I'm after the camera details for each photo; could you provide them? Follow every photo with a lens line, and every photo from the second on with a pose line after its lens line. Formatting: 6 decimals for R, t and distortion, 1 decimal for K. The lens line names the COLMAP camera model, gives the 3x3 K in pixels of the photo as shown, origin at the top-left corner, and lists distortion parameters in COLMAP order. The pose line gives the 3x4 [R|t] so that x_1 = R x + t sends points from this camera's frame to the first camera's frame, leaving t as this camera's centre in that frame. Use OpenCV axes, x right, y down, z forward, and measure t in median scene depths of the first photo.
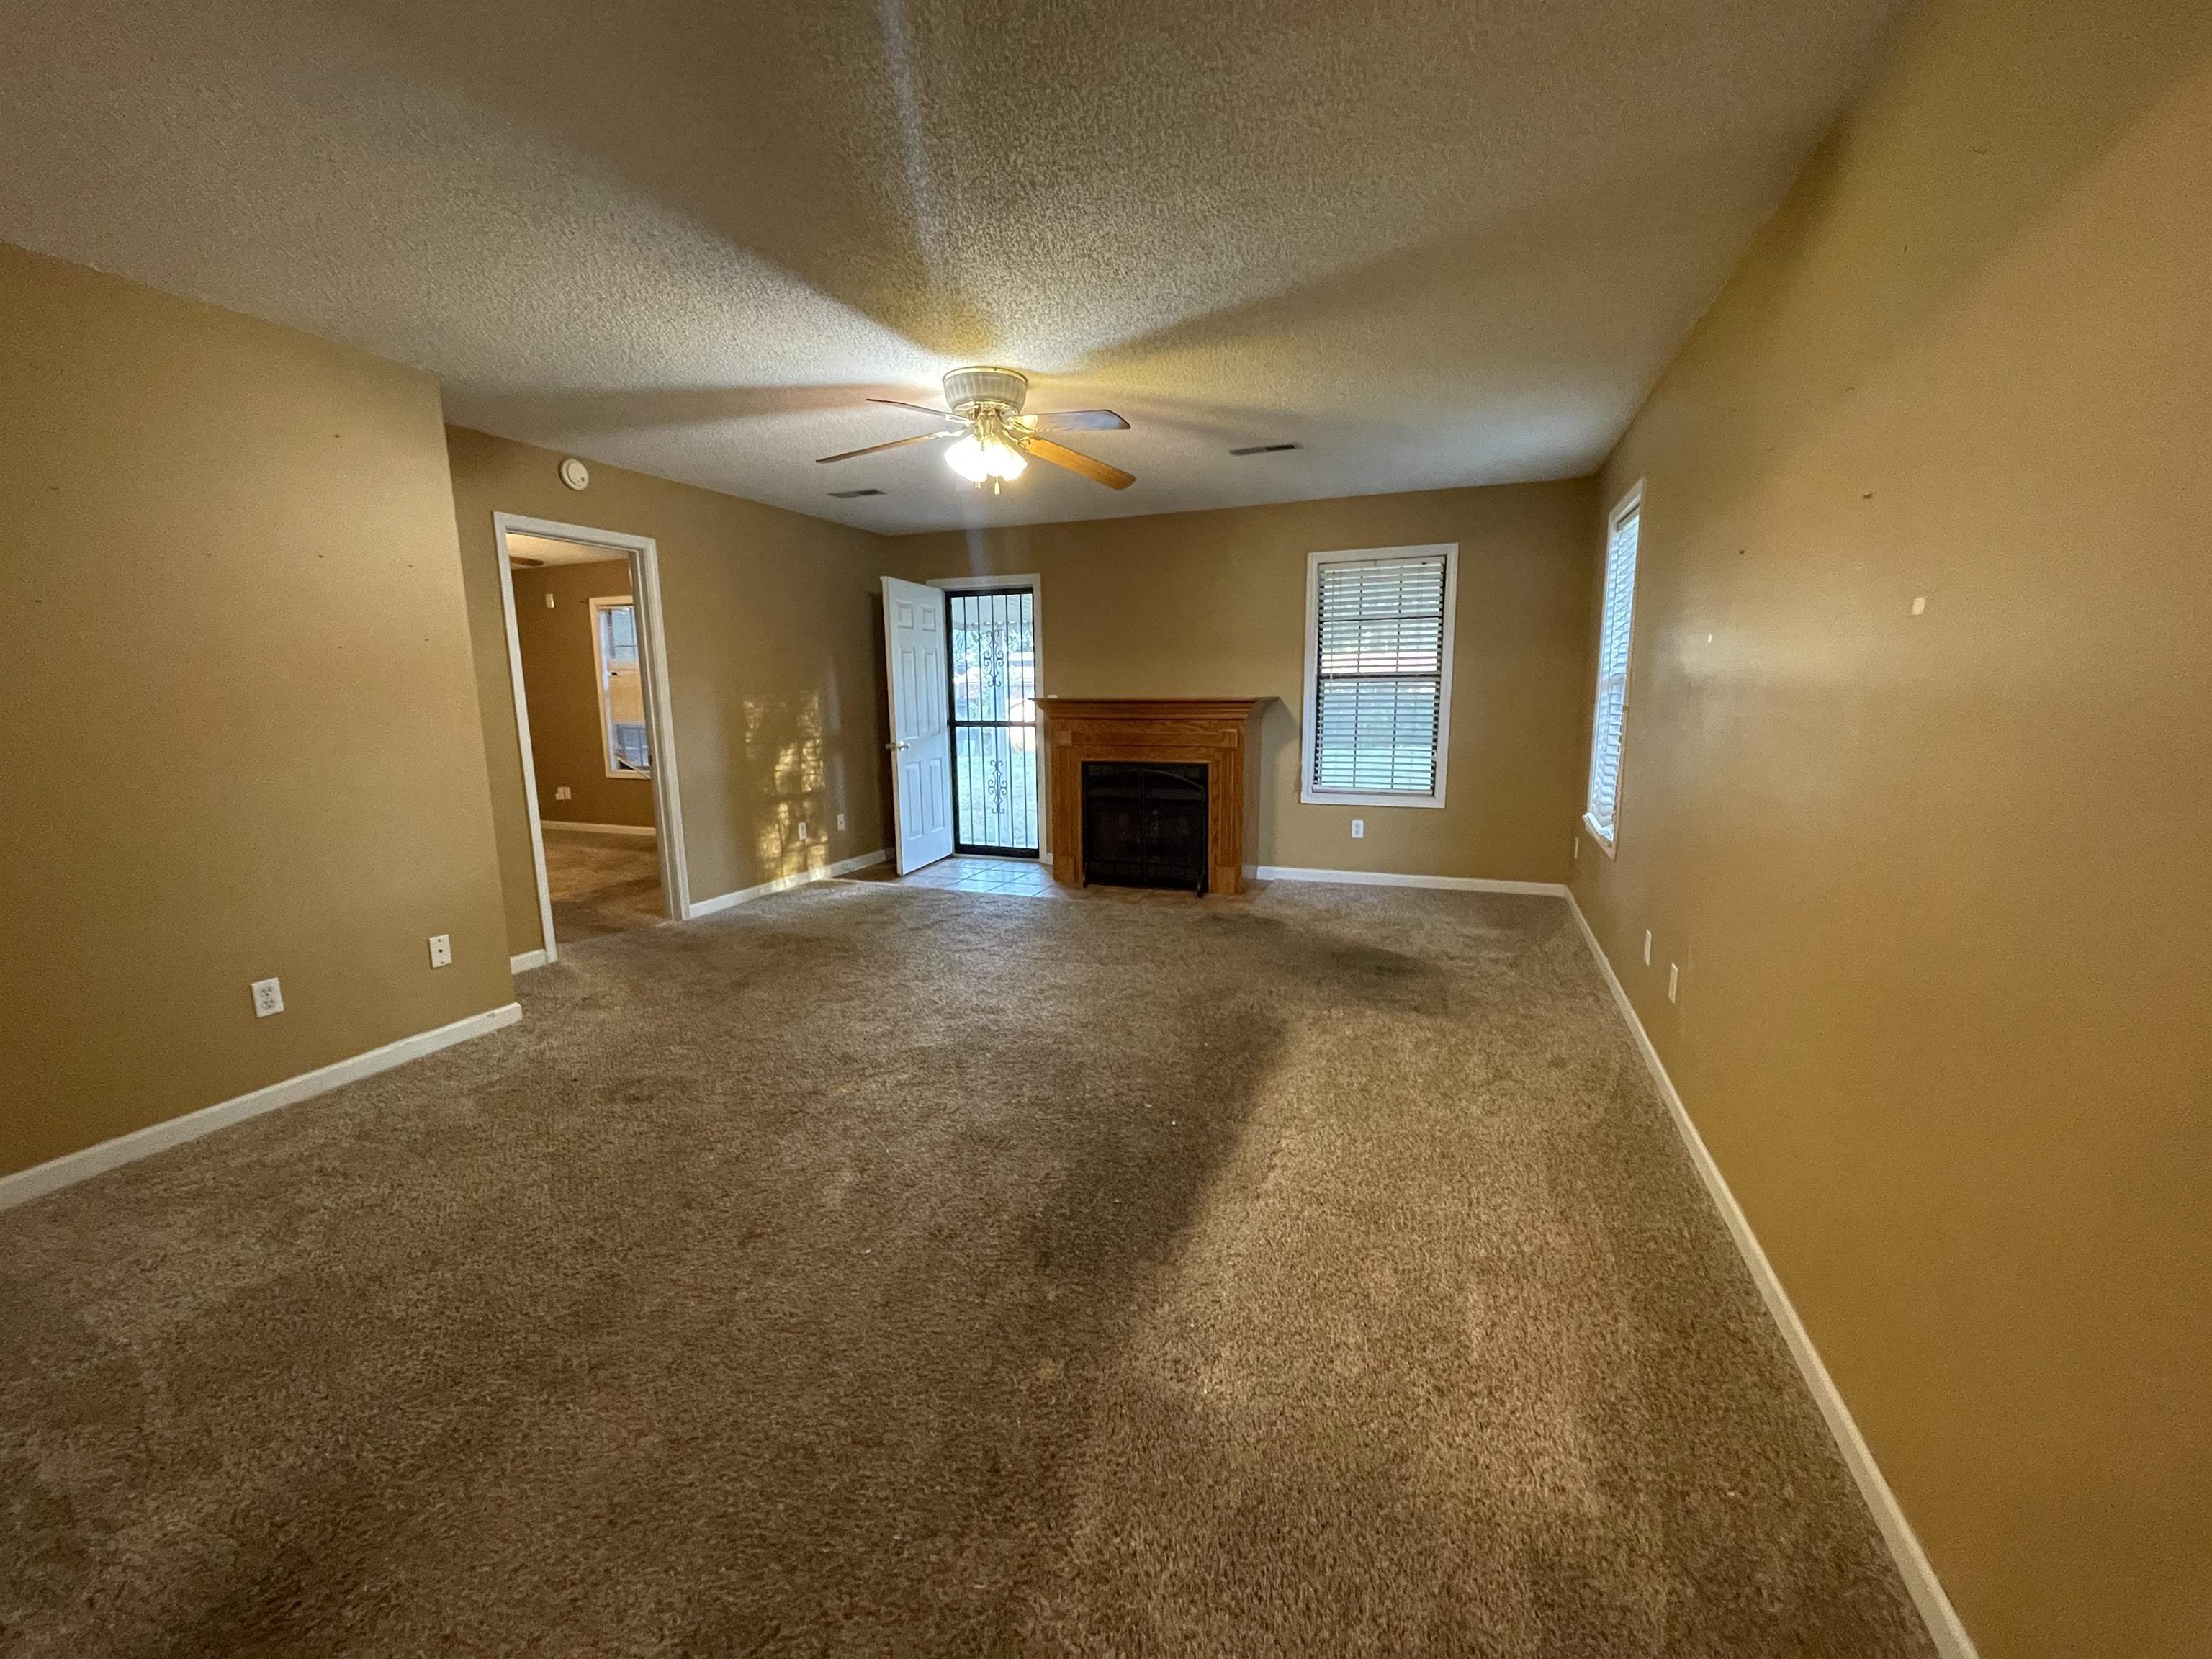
lens RADIAL K [[895.8, 0, 1106.0], [0, 895.8, 829.5], [0, 0, 1]] dist [0.002561, 0.000198]
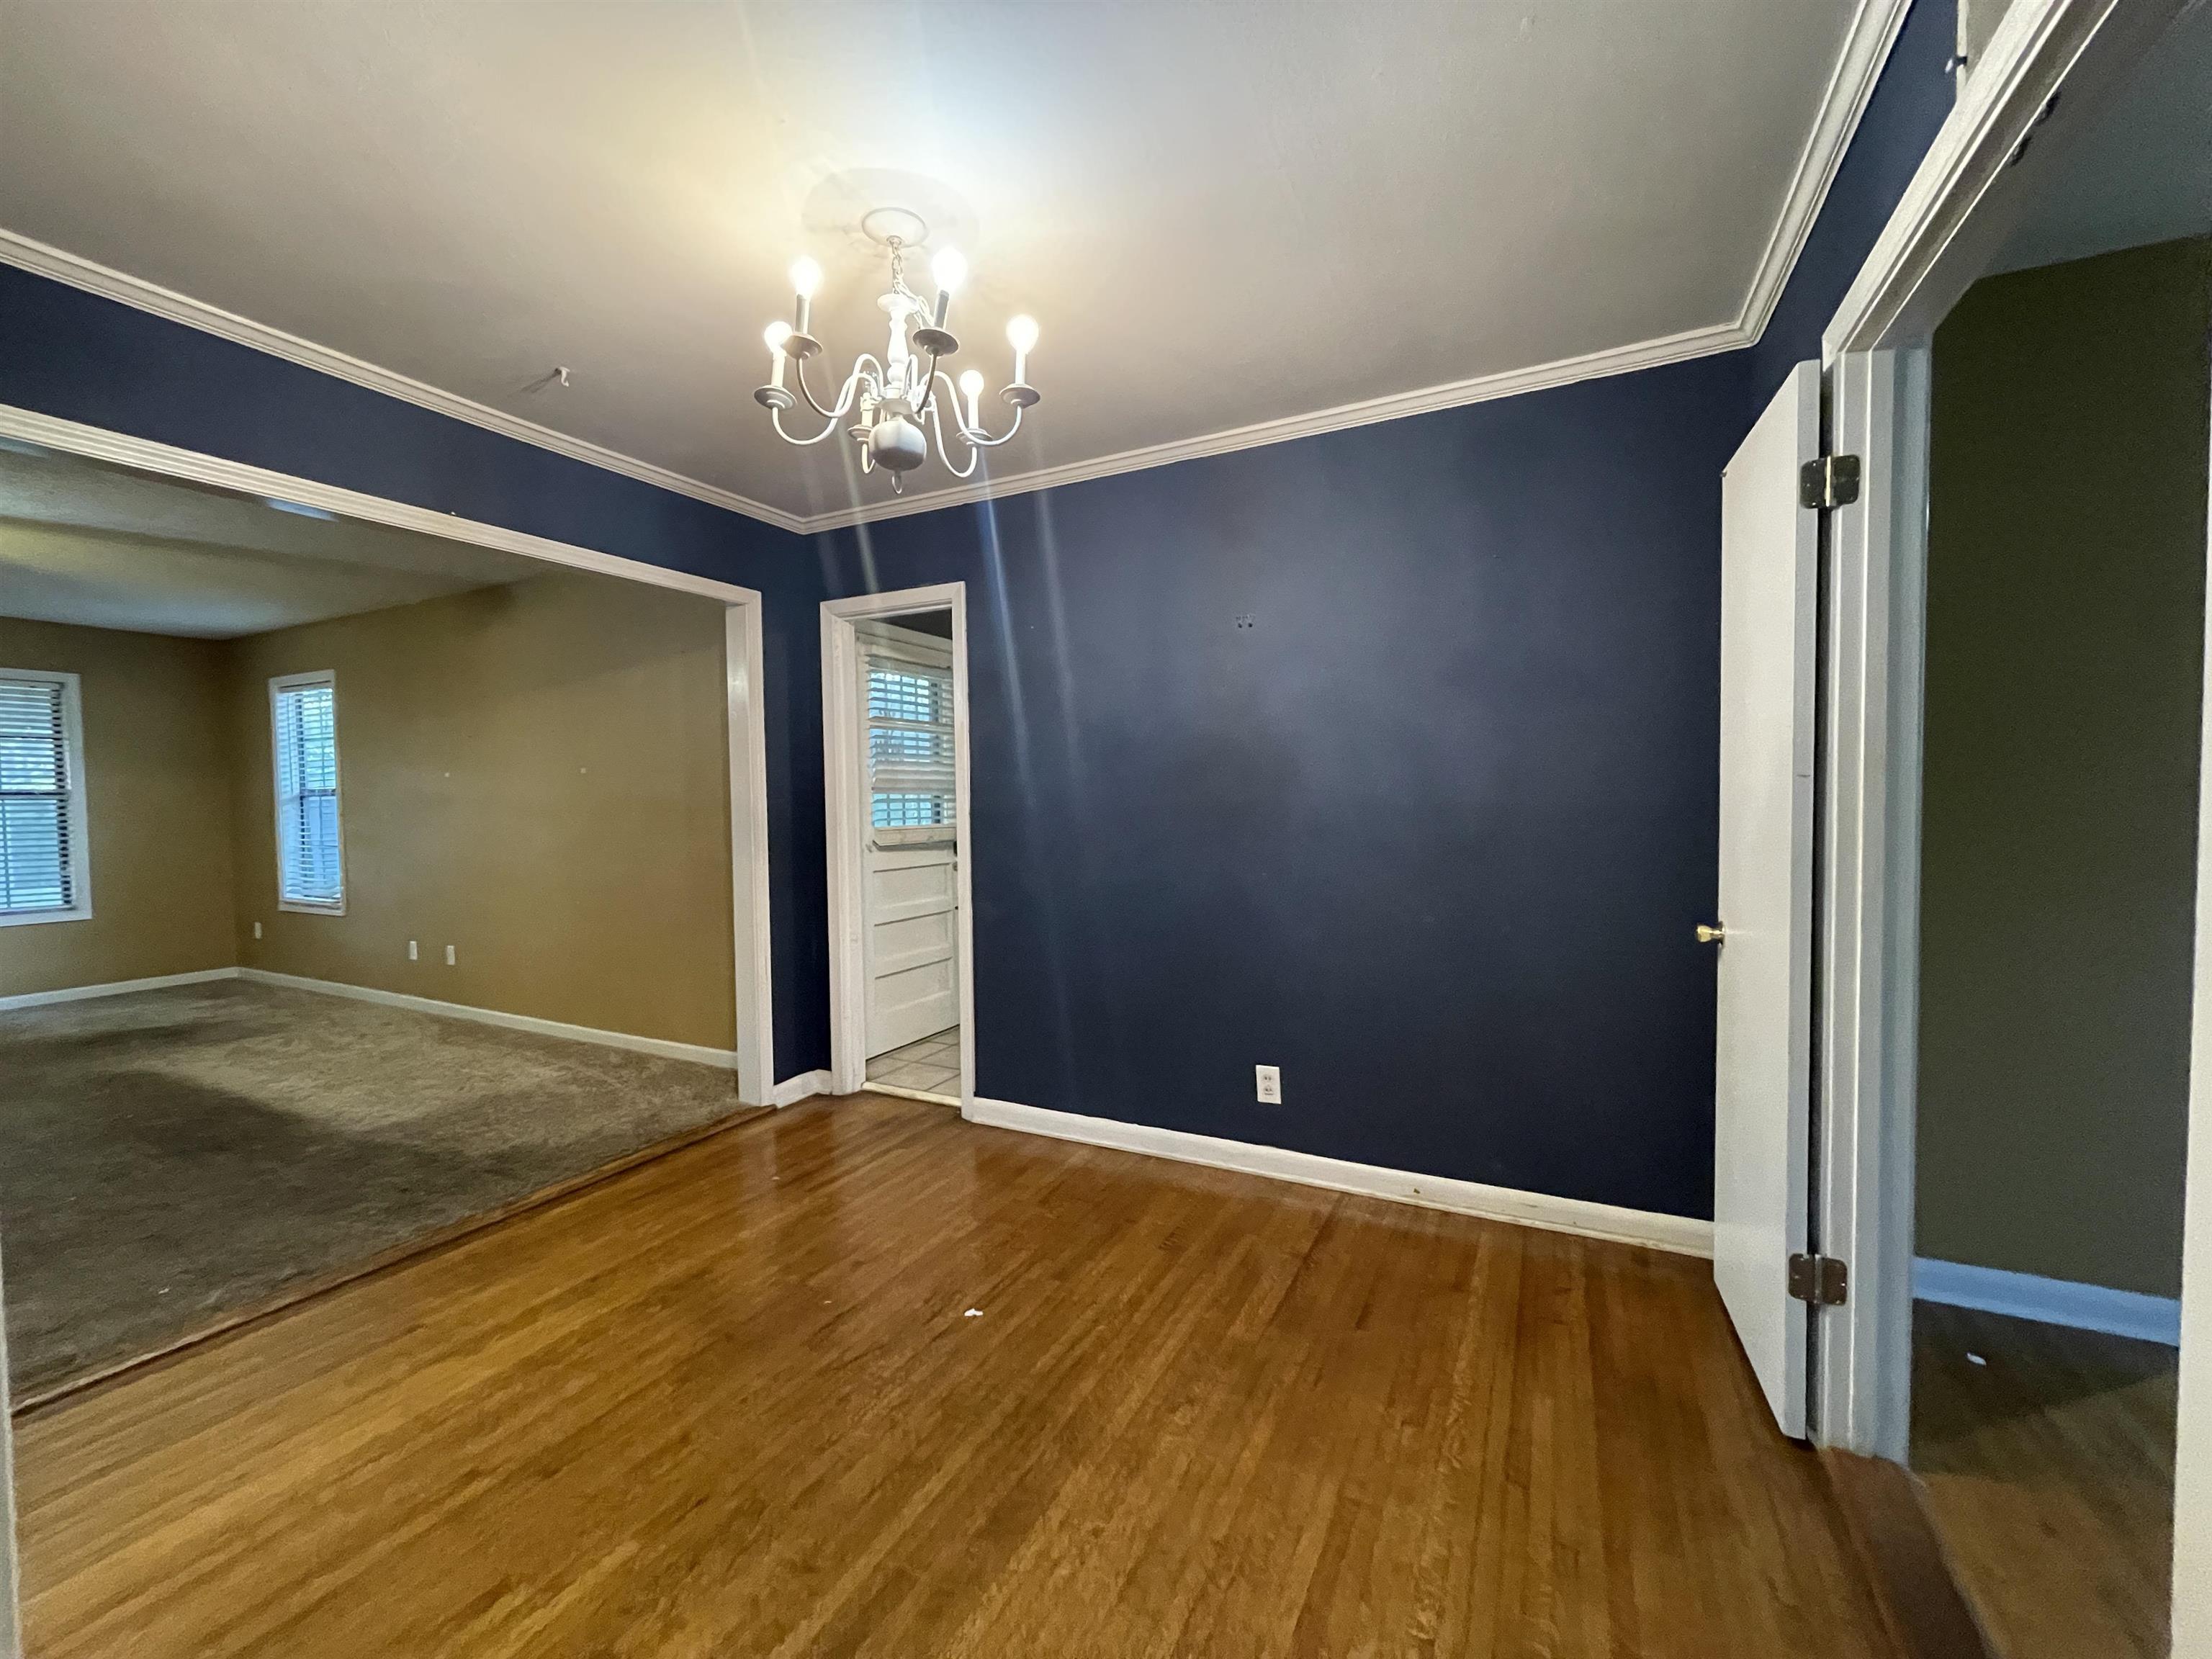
lens RADIAL K [[895.8, 0, 1106.0], [0, 895.8, 829.5], [0, 0, 1]] dist [0.002561, 0.000198]
pose [[0.098652, -0.021253, 0.994895, -0.571728], [0.166609, 0.986013, 0.004543, 0.068925], [-0.981076, 0.165310, 0.100813, -0.302167]]
